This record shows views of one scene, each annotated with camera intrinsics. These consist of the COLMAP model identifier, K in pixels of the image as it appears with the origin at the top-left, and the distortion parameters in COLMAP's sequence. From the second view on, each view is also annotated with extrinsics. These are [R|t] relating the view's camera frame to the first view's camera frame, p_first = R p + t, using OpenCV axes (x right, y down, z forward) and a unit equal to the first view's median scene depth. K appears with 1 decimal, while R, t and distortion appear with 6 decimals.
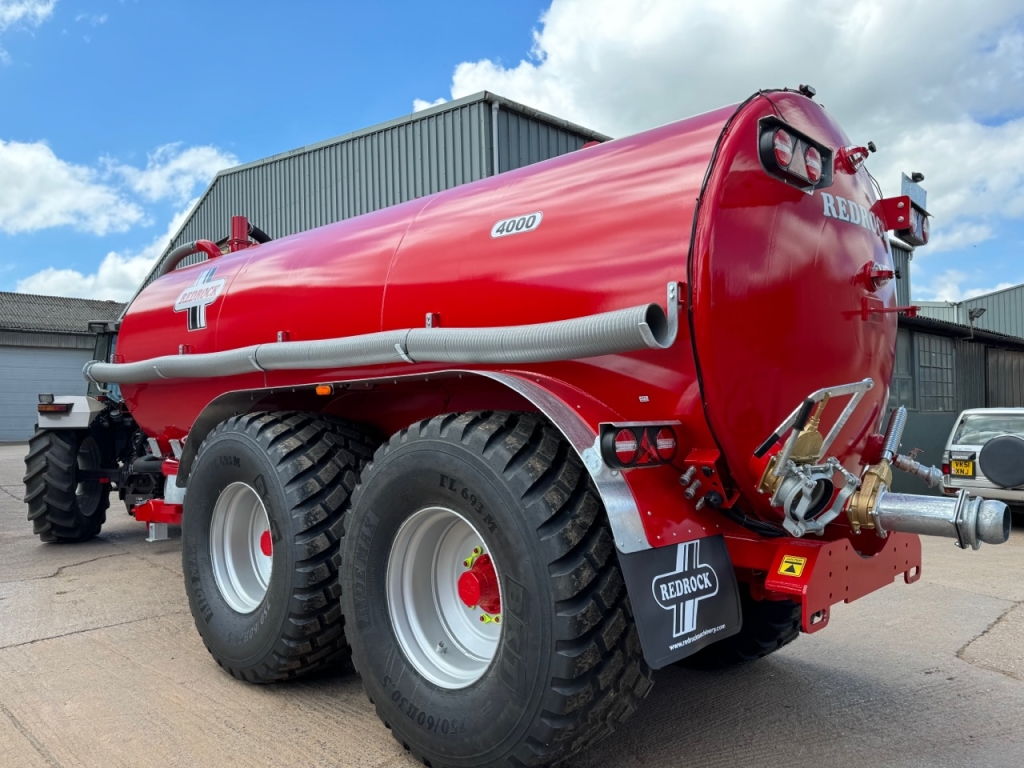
lens RADIAL K [[699.2, 0, 593.8], [0, 699.2, 380.5], [0, 0, 1]] dist [0.085921, -0.082176]
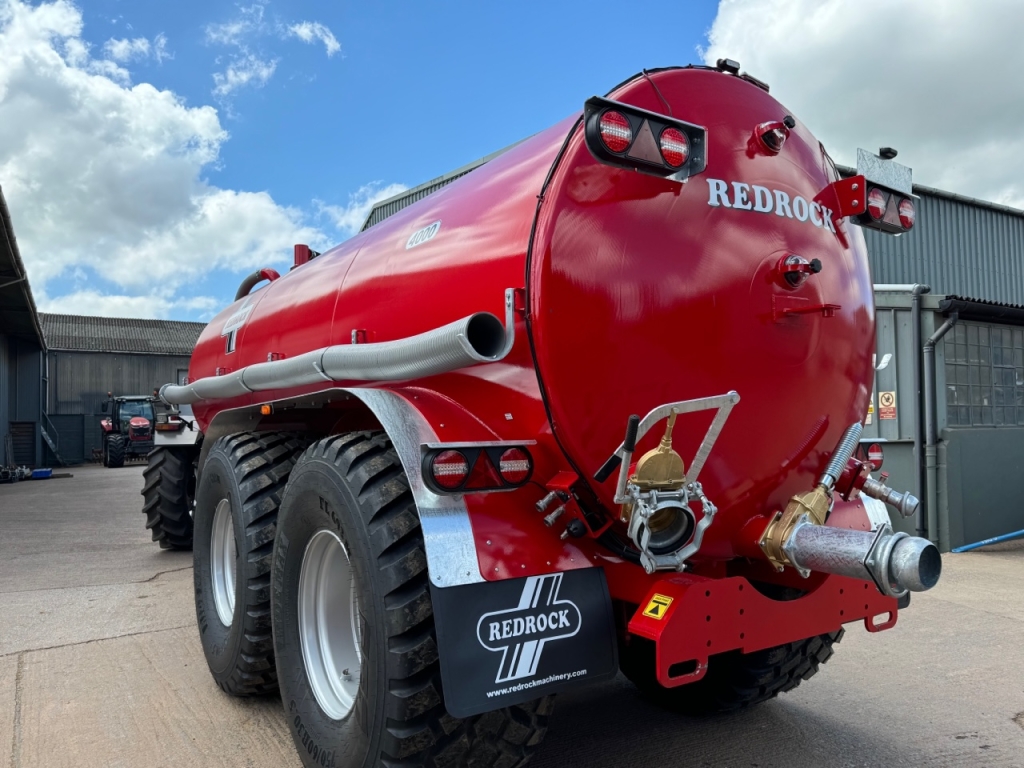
lens RADIAL K [[711.2, 0, 591.4], [0, 711.2, 385.3], [0, 0, 1]] dist [0.102244, -0.099684]
pose [[0.978409, -0.018281, -0.205869, 0.386244], [0.015757, 0.999779, -0.013893, -0.000400], [0.206077, 0.010349, 0.978481, 0.110255]]
